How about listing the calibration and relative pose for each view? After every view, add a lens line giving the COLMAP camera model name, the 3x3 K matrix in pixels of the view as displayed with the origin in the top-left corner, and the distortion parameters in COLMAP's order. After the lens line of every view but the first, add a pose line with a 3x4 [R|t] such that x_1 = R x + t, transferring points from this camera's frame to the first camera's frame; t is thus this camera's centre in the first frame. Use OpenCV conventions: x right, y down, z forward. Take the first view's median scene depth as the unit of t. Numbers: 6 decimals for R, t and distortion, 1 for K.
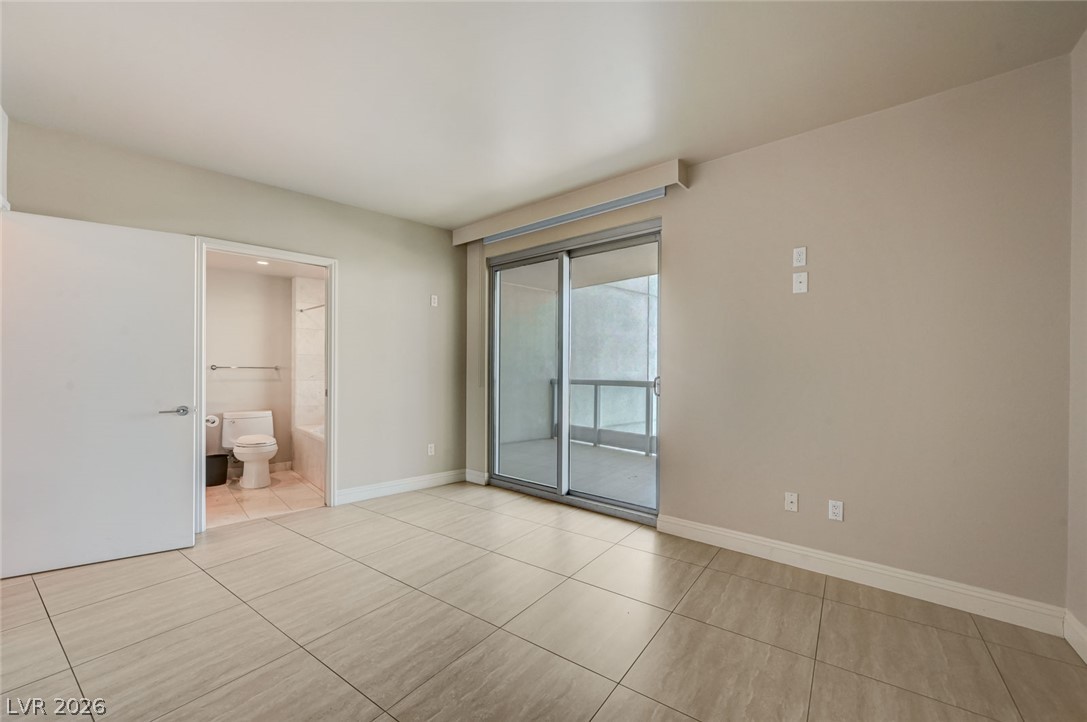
lens RADIAL K [[429.8, 0, 541.4], [0, 429.8, 363.6], [0, 0, 1]] dist [-0.002476, 0.001260]
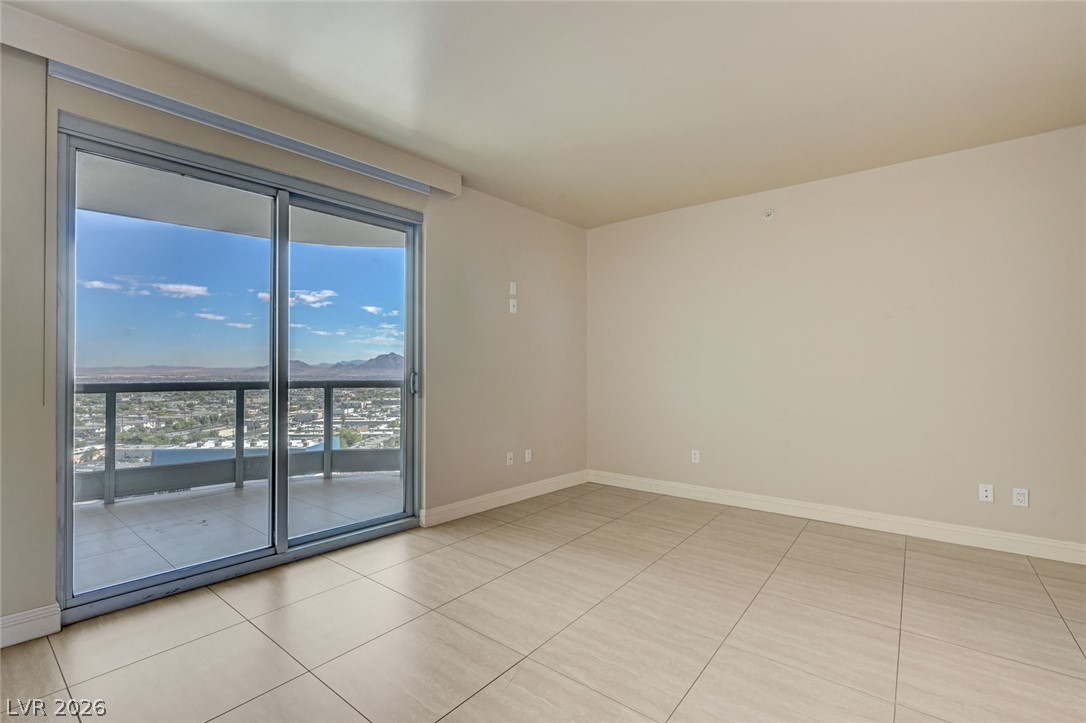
lens RADIAL K [[480.4, 0, 535.4], [0, 480.4, 363.3], [0, 0, 1]] dist [0.000760, 0.004090]
pose [[0.050761, 0.006160, 0.998692, -0.755830], [-0.012624, 0.999905, -0.005526, 0.009365], [-0.998631, -0.012327, 0.050834, 0.628053]]
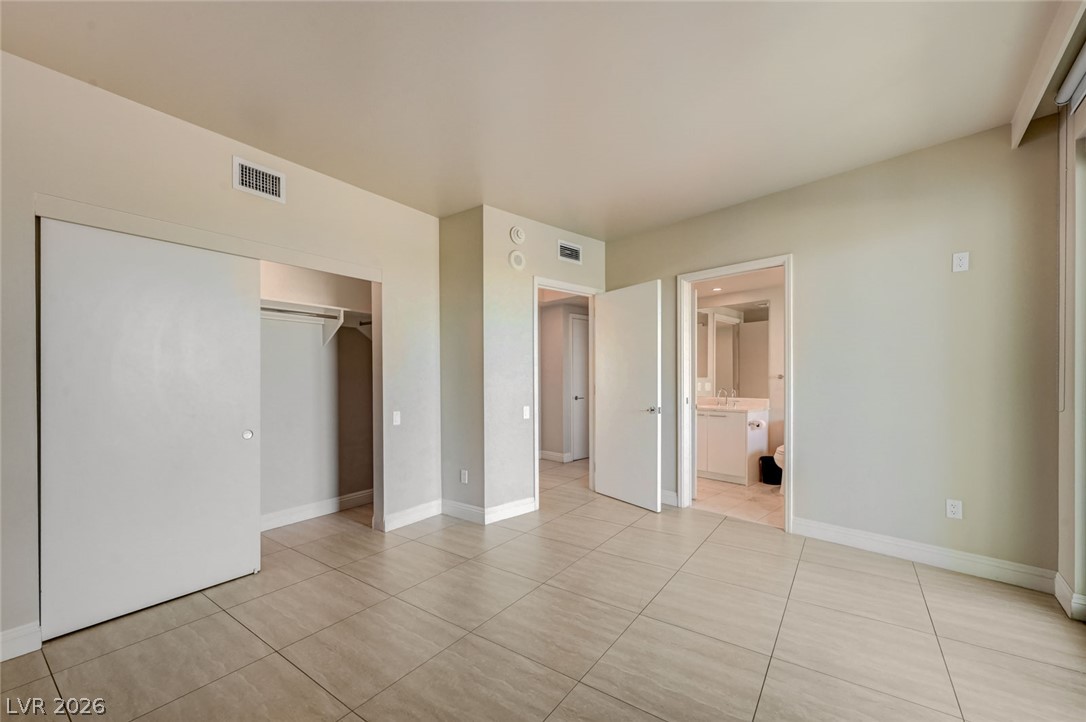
lens RADIAL K [[429.4, 0, 540.9], [0, 429.4, 362.0], [0, 0, 1]] dist [-0.002476, 0.001260]
pose [[0.014013, -0.045567, -0.998863, 0.437709], [0.020768, 0.998759, -0.045271, 0.011036], [0.999686, -0.020110, 0.014942, 0.519239]]
